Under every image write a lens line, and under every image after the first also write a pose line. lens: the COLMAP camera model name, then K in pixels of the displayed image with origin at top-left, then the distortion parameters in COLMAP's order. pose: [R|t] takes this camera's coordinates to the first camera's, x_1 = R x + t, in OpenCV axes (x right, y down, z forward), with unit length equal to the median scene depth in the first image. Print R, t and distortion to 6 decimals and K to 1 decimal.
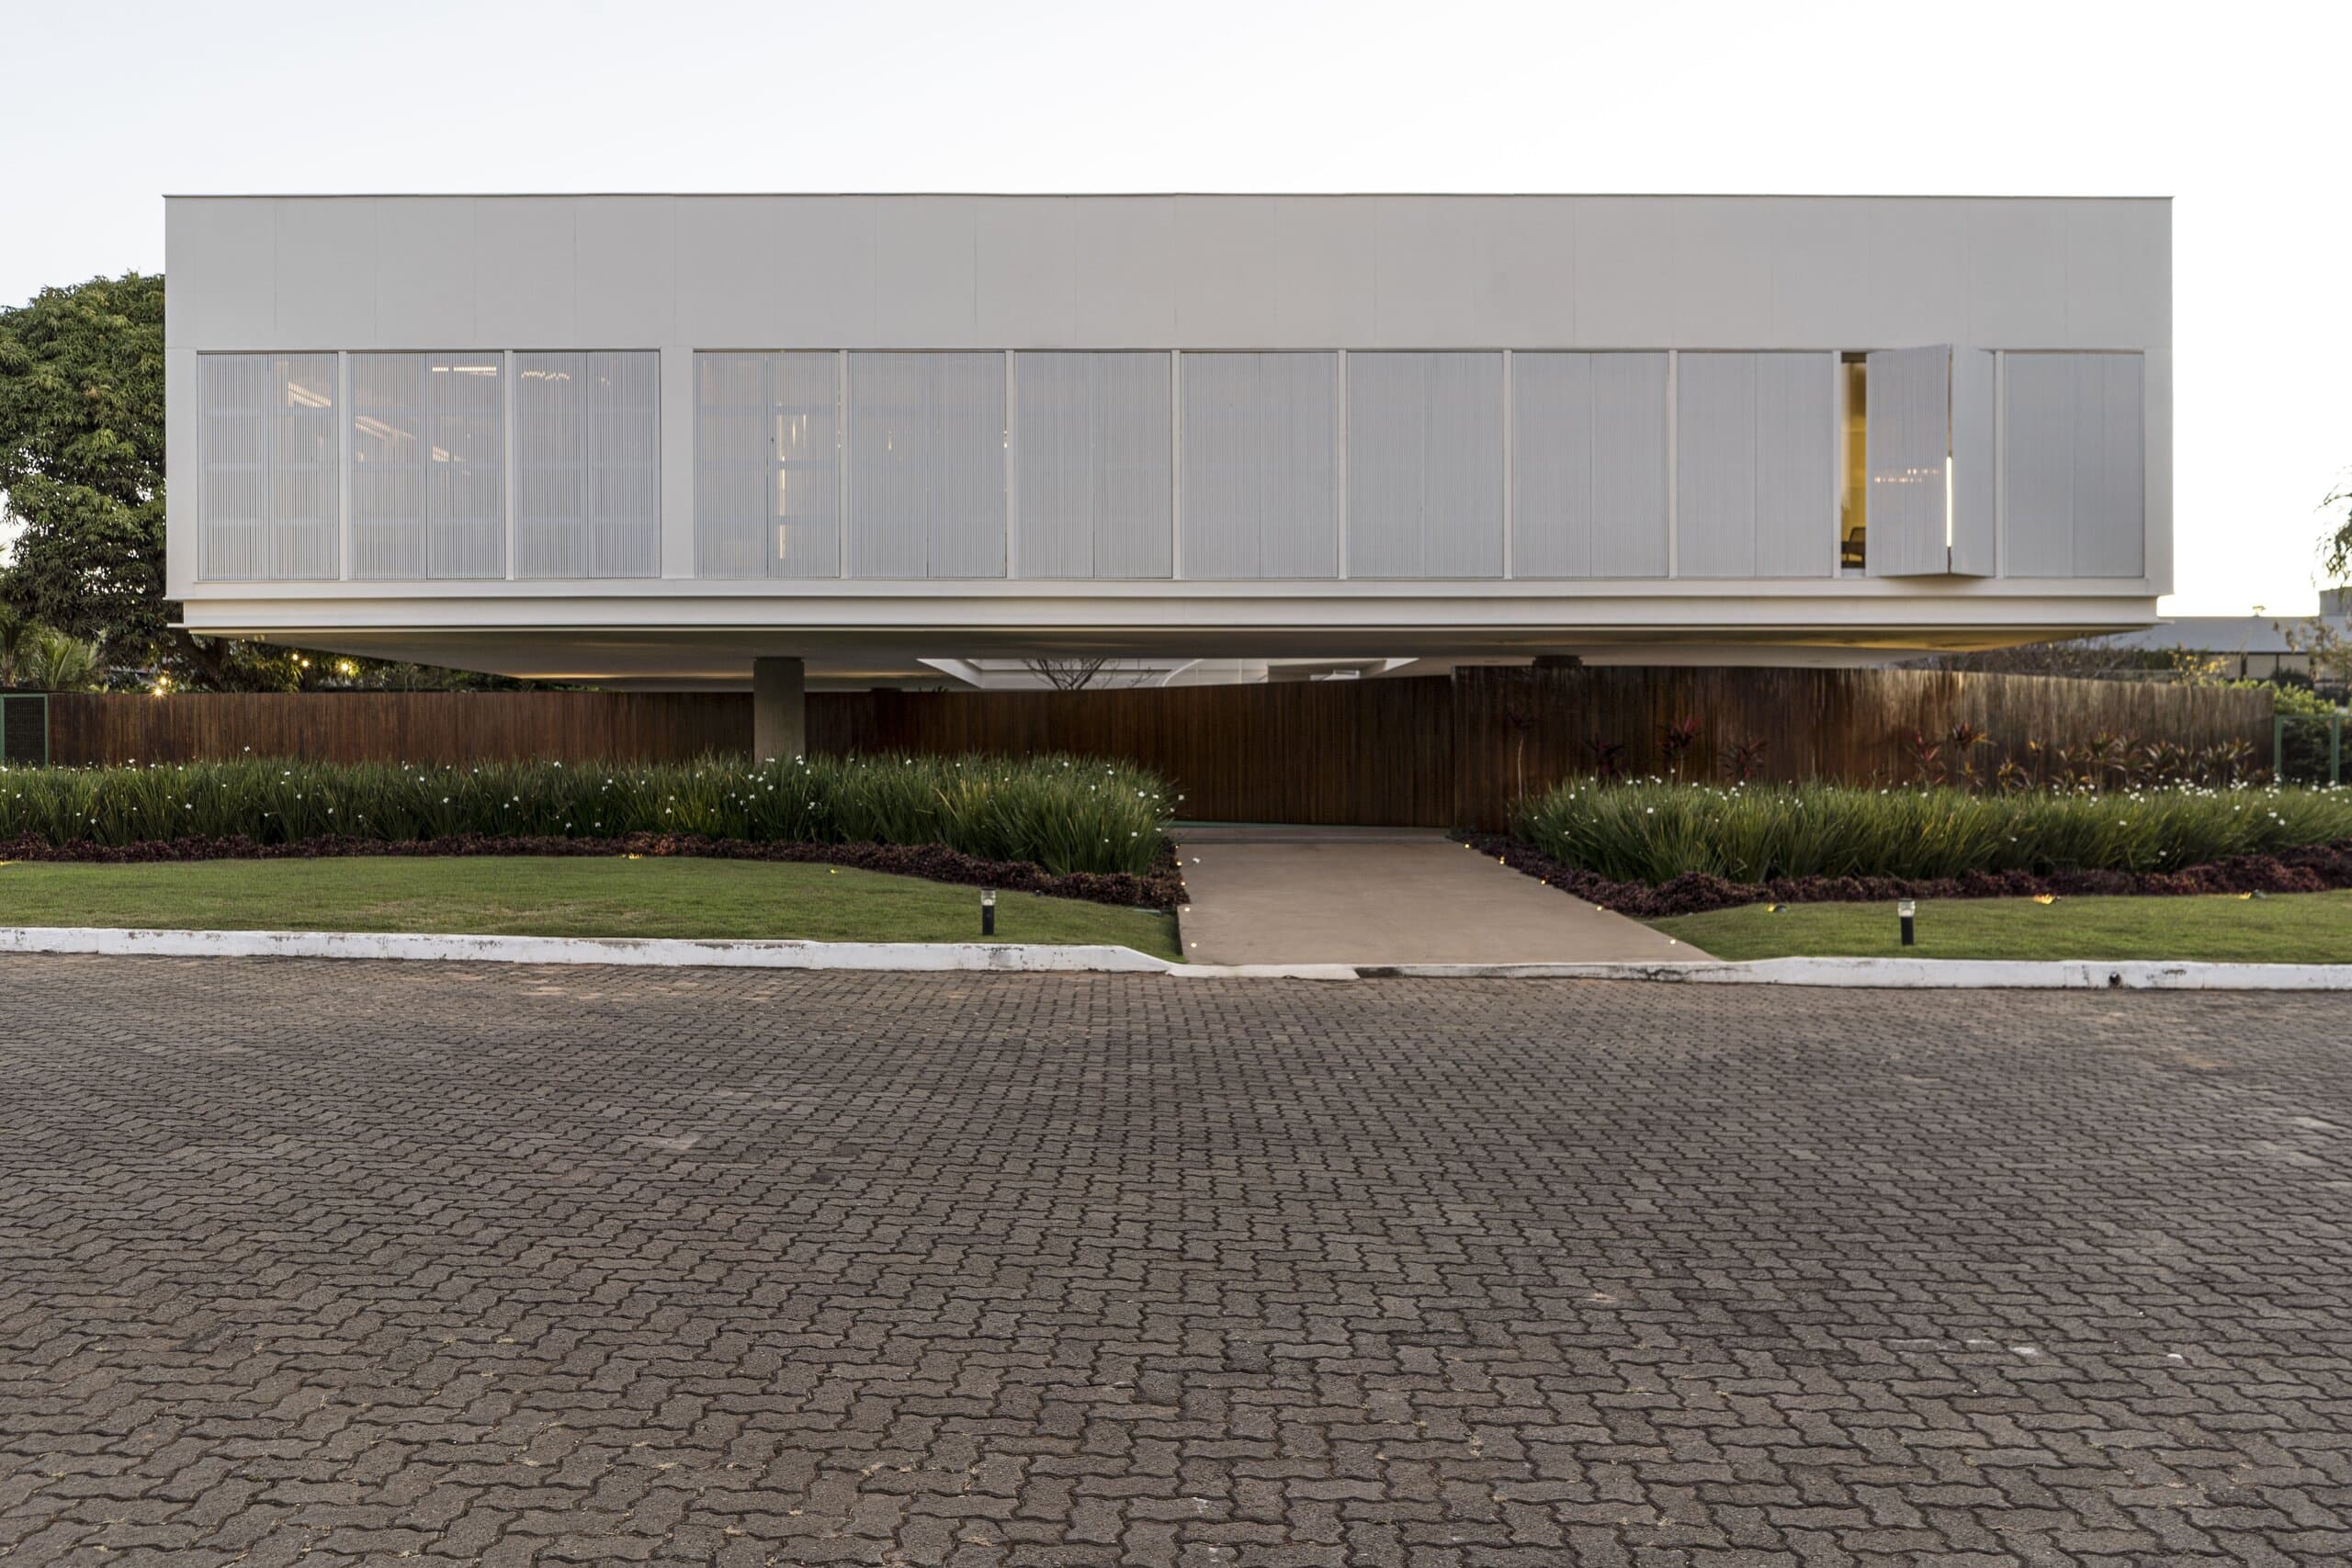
lens RADIAL K [[1952.3, 0, 1176.0], [0, 1952.3, 784.0], [0, 0, 1]] dist [0.003408, -0.000583]
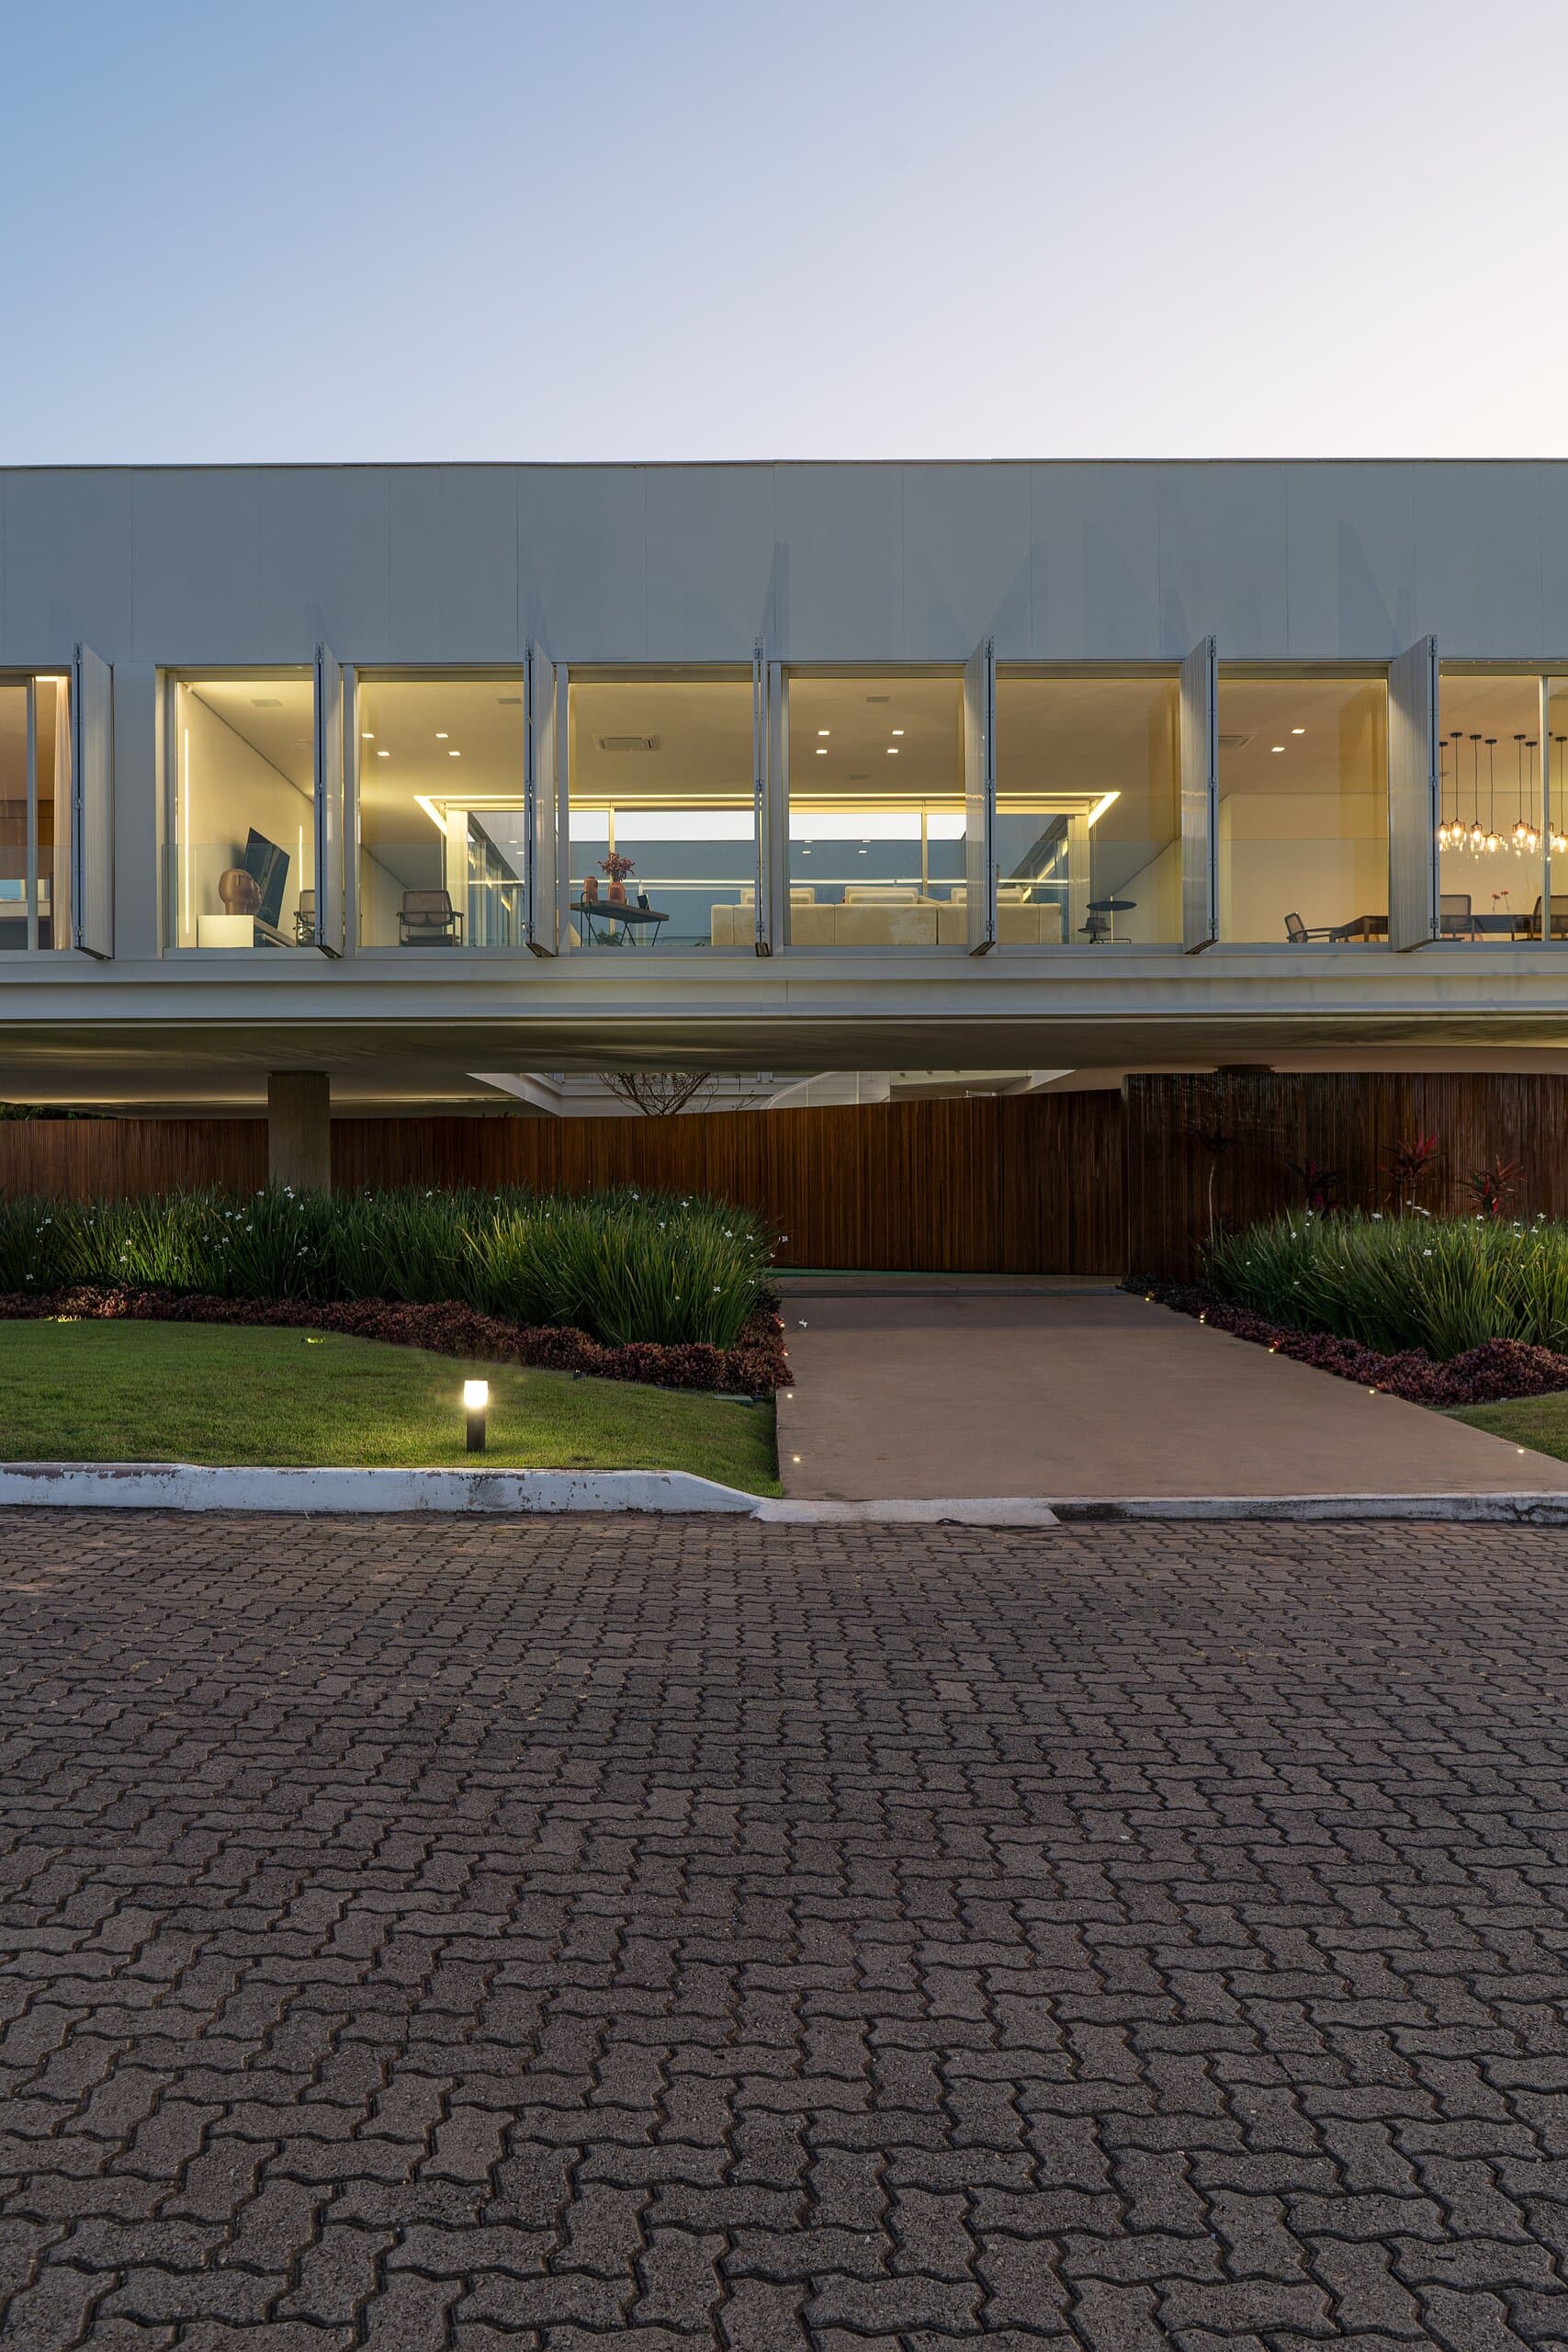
lens RADIAL K [[1952.3, 0, 779.3], [0, 1952.3, 1122.1], [0, 0, 1]] dist [0.003408, -0.000583]
pose [[0.999974, -0.004841, -0.005426, 0.005945], [0.004534, 0.998461, -0.055277, 0.004066], [0.005685, 0.055251, 0.998456, 0.270728]]
